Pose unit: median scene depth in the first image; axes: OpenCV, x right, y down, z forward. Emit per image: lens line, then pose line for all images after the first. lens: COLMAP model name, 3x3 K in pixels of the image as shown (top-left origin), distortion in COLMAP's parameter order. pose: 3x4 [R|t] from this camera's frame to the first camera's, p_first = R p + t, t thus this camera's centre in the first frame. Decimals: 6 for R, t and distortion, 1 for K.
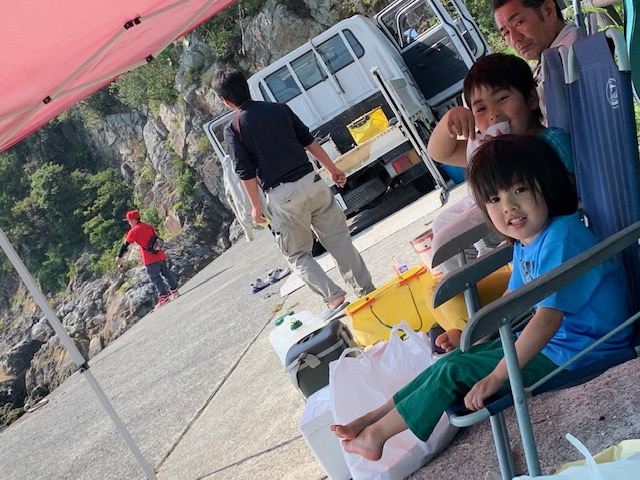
lens RADIAL K [[1182.0, 0, 319.1], [0, 1182.0, 240.1], [0, 0, 1]] dist [0.165341, 0.000000]
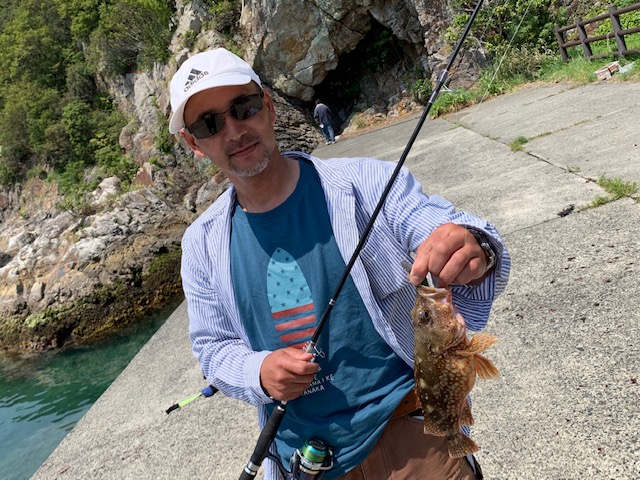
lens RADIAL K [[668.8, 0, 321.8], [0, 668.8, 240.4], [0, 0, 1]] dist [0.000235, 0.000000]
pose [[0.977933, 0.177735, 0.109803, -0.024277], [-0.186283, 0.979769, 0.073159, -0.029677], [-0.094579, -0.091999, 0.991257, 0.382994]]
